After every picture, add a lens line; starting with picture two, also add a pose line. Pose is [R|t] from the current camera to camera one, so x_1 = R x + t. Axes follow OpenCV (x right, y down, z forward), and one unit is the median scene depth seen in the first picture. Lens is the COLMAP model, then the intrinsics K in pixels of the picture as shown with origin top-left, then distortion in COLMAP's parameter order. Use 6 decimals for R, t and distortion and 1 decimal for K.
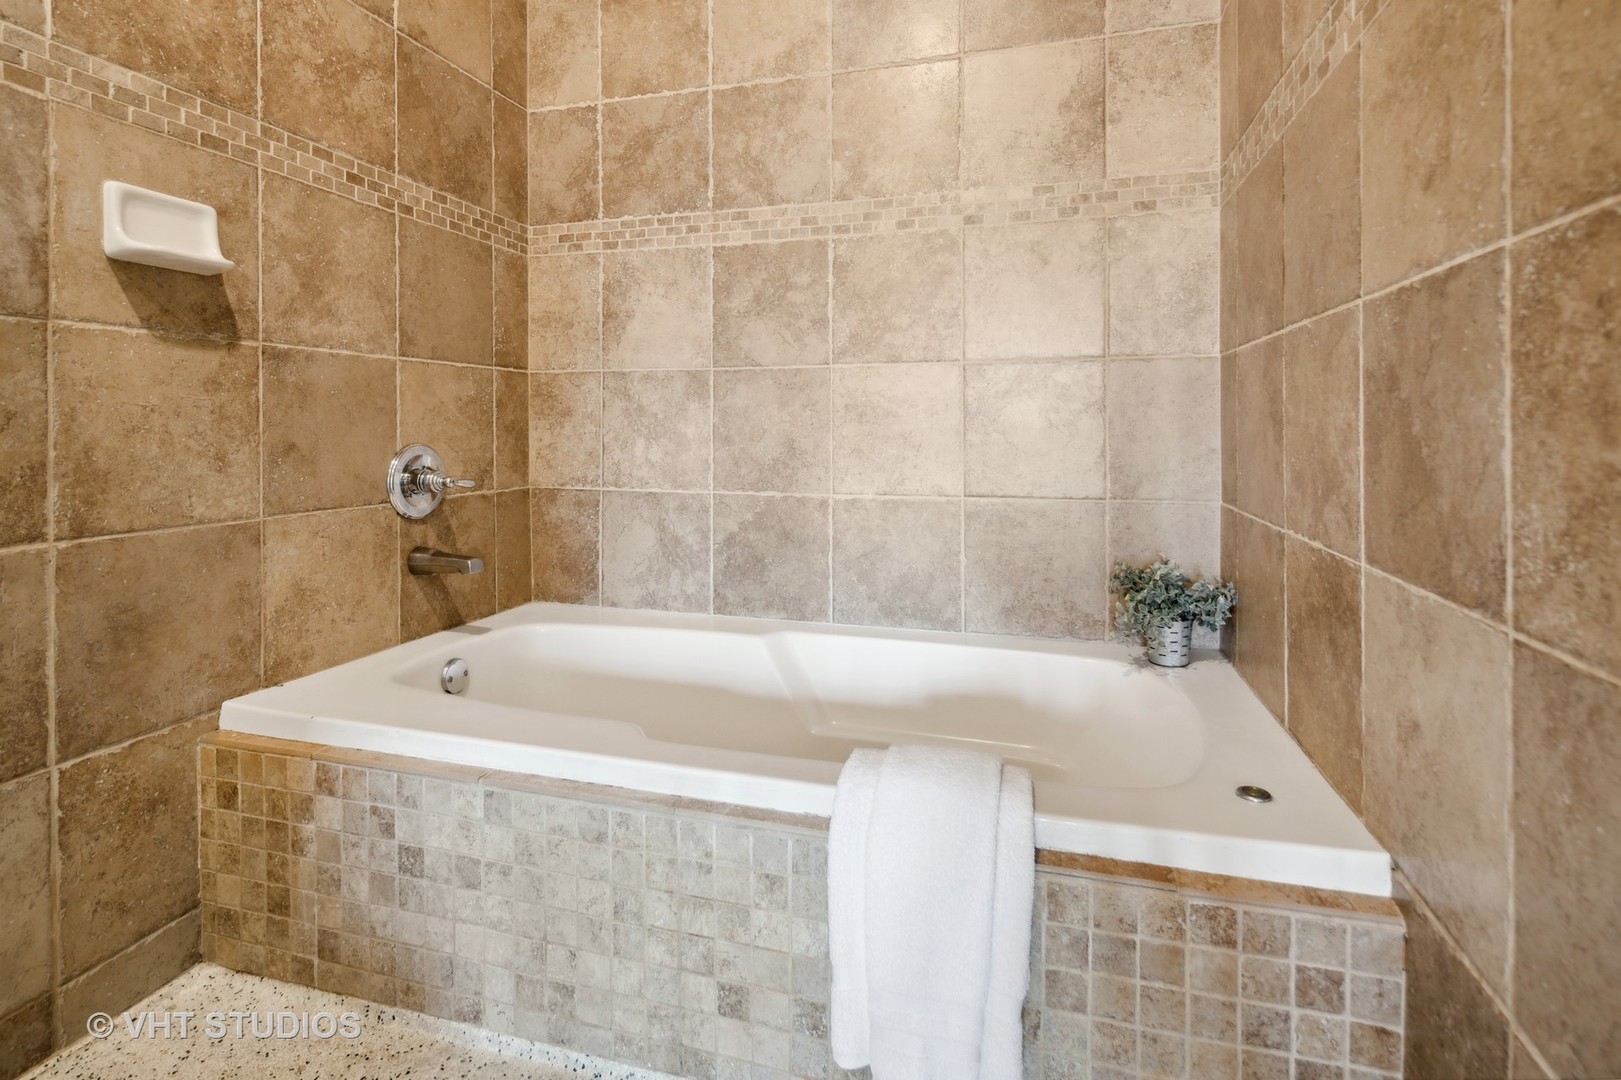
lens RADIAL K [[794.3, 0, 812.3], [0, 794.3, 433.0], [0, 0, 1]] dist [0.001899, -0.000682]
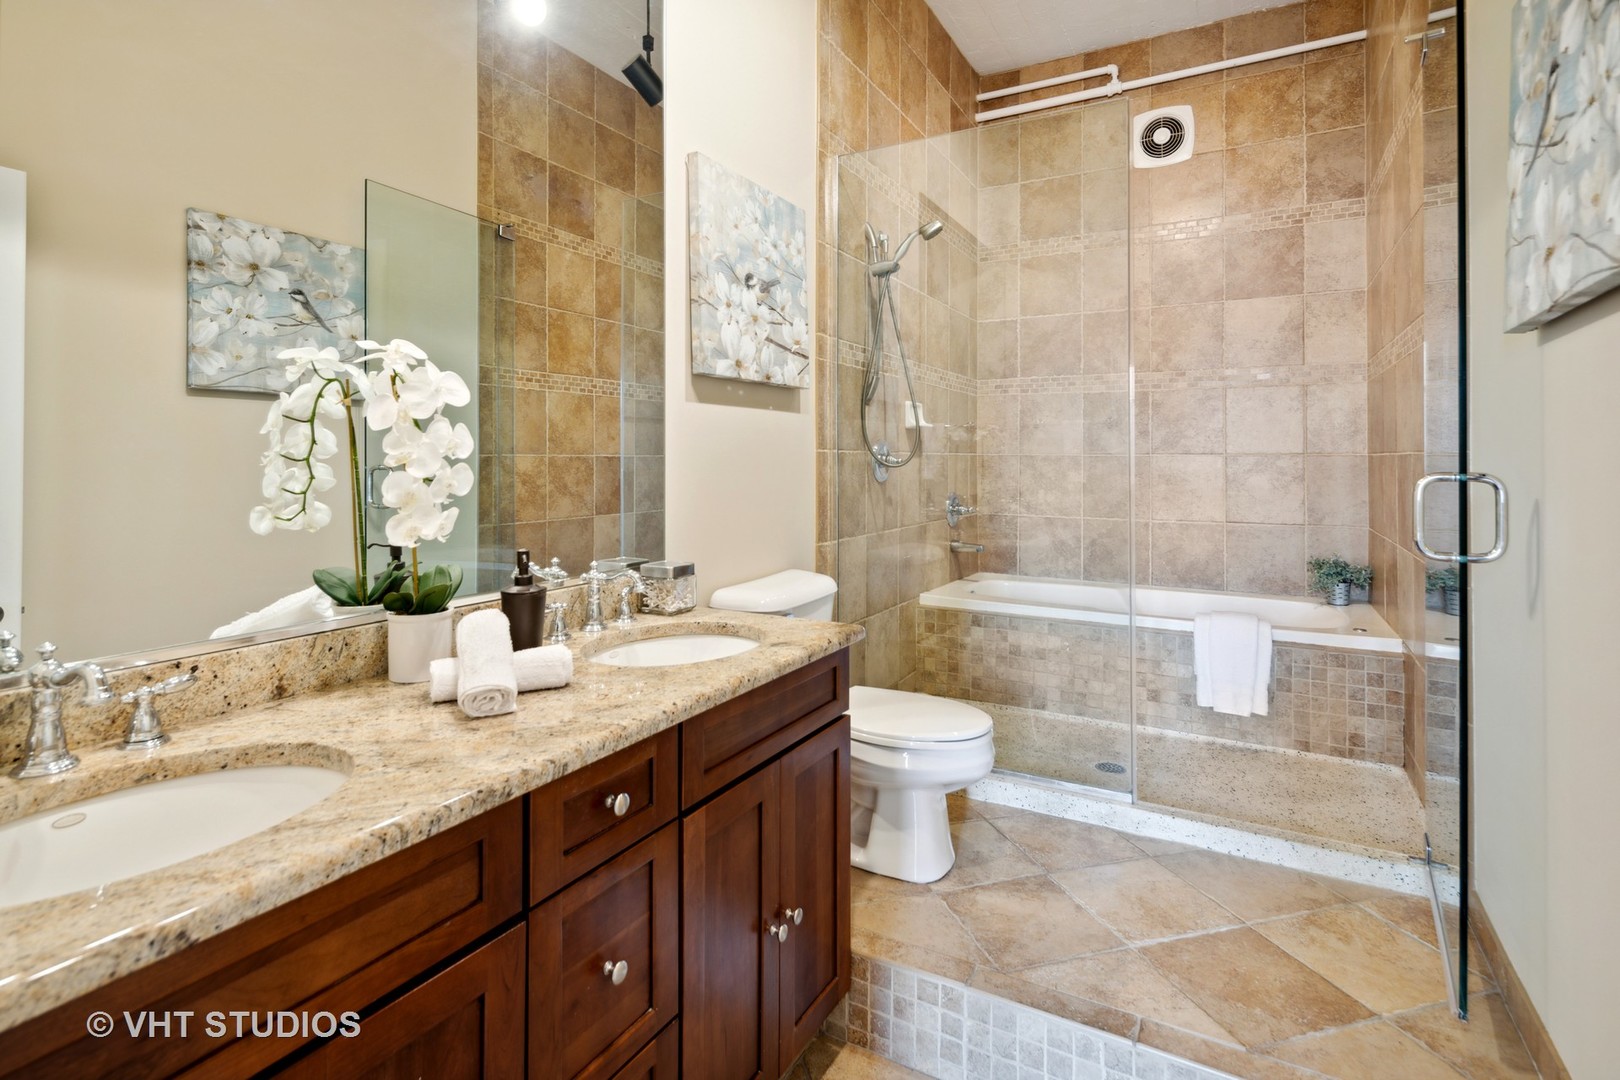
lens RADIAL K [[793.8, 0, 806.2], [0, 793.8, 453.2], [0, 0, 1]] dist [0.001899, -0.000682]
pose [[0.973951, 0.002985, -0.226739, -0.383266], [-0.006491, 0.999871, -0.014717, -0.057427], [0.226666, 0.015805, 0.973844, -1.180438]]
